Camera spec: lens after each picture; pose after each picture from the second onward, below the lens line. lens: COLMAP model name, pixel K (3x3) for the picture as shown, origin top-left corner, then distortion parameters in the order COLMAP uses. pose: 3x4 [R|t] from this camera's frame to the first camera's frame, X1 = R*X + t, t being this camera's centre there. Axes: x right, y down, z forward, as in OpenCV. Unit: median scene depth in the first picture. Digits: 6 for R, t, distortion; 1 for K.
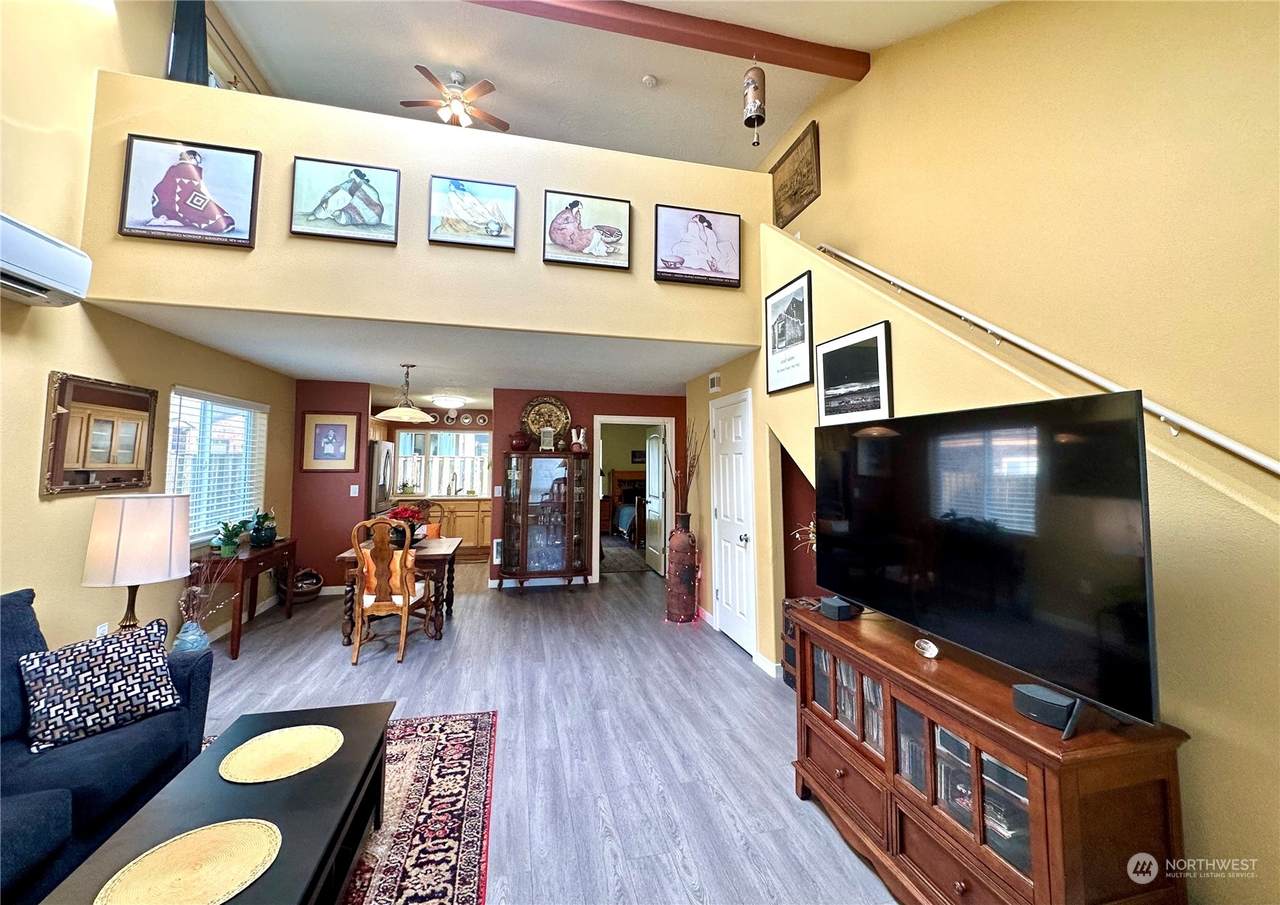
lens RADIAL K [[512.8, 0, 640.0], [0, 512.8, 423.0], [0, 0, 1]] dist [-0.000841, -0.000023]
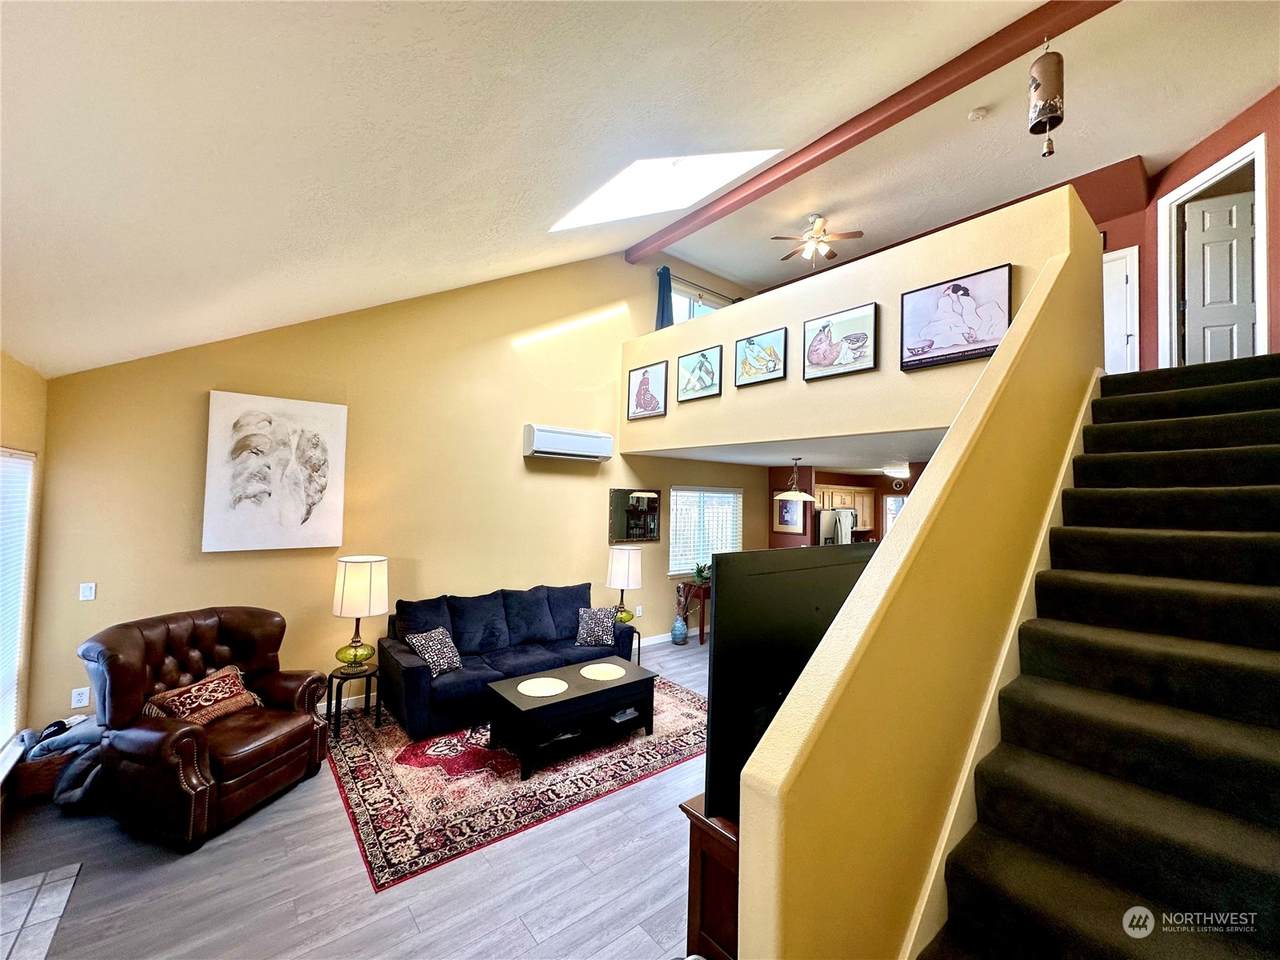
lens RADIAL K [[513.1, 0, 640.0], [0, 513.1, 480.0], [0, 0, 1]] dist [0.000853, 0.000108]
pose [[0.430474, -0.027984, -0.902169, 0.738928], [0.046486, 0.998880, -0.008803, -0.087490], [0.901405, -0.038149, 0.431293, 0.109994]]
